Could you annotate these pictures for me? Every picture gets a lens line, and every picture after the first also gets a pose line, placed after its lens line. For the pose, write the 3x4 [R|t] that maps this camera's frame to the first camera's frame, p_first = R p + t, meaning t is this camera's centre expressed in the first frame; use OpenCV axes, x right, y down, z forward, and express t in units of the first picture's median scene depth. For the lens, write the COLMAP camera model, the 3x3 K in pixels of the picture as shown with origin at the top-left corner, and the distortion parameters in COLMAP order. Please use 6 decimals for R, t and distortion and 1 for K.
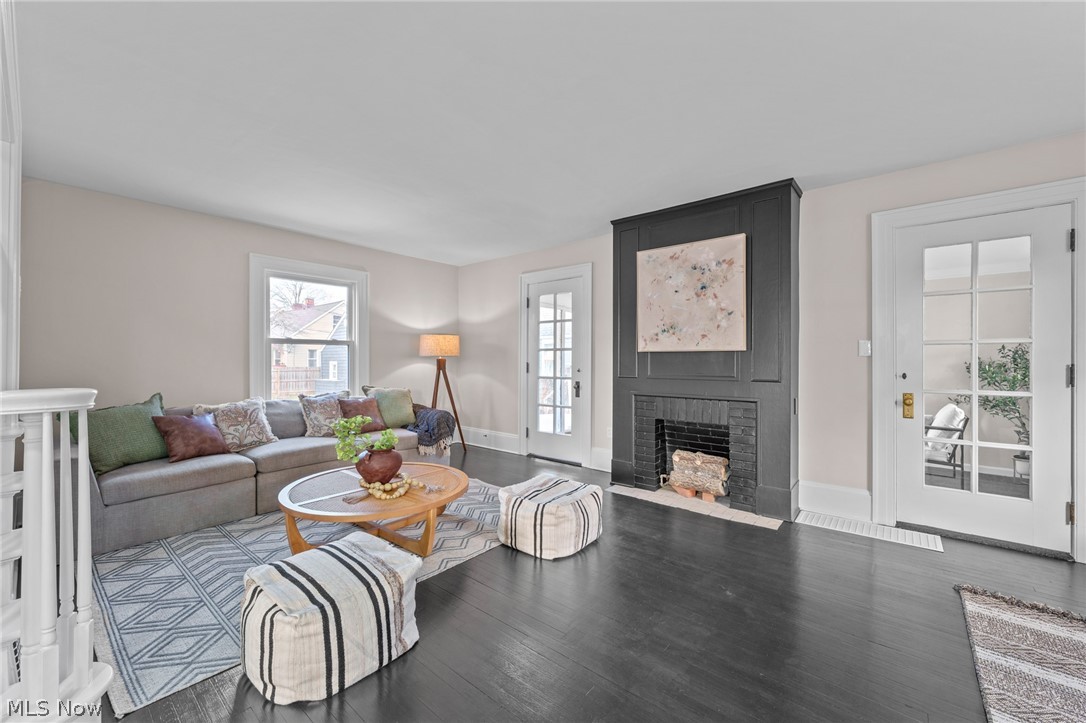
lens RADIAL K [[422.7, 0, 541.5], [0, 422.7, 358.9], [0, 0, 1]] dist [0.003189, -0.000631]
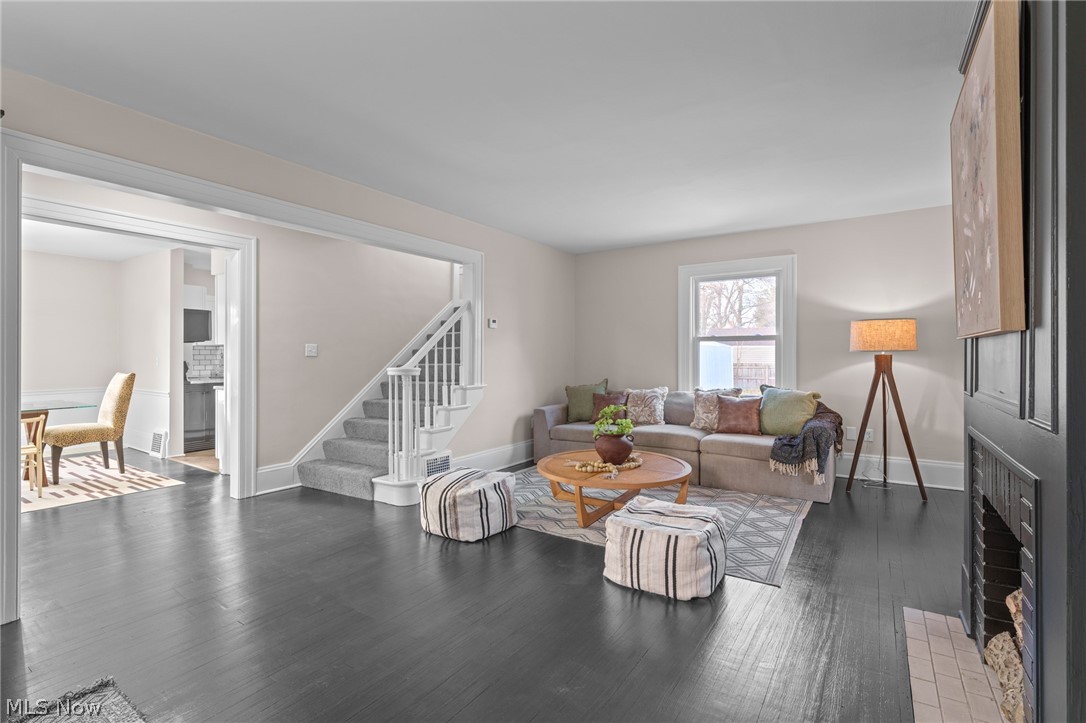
lens RADIAL K [[493.9, 0, 541.2], [0, 493.9, 357.7], [0, 0, 1]] dist [0.007605, 0.001048]
pose [[0.122161, 0.002306, -0.992508, 0.735861], [0.002949, 0.999992, 0.002687, 0.002453], [0.992506, -0.003256, 0.122153, 0.513221]]
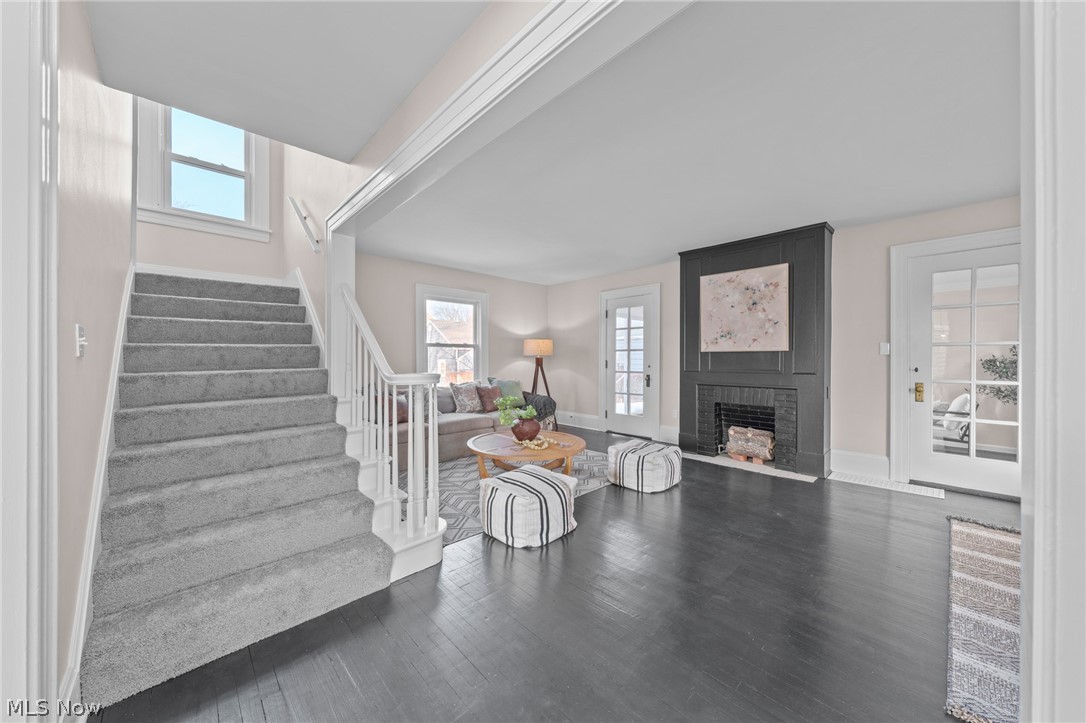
lens RADIAL K [[402.0, 0, 525.7], [0, 402.0, 360.4], [0, 0, 1]] dist [-0.002779, 0.000675]
pose [[0.993371, -0.000806, -0.114949, -0.198987], [0.001448, 0.999984, 0.005501, 0.002581], [0.114943, -0.005631, 0.993356, -0.362074]]
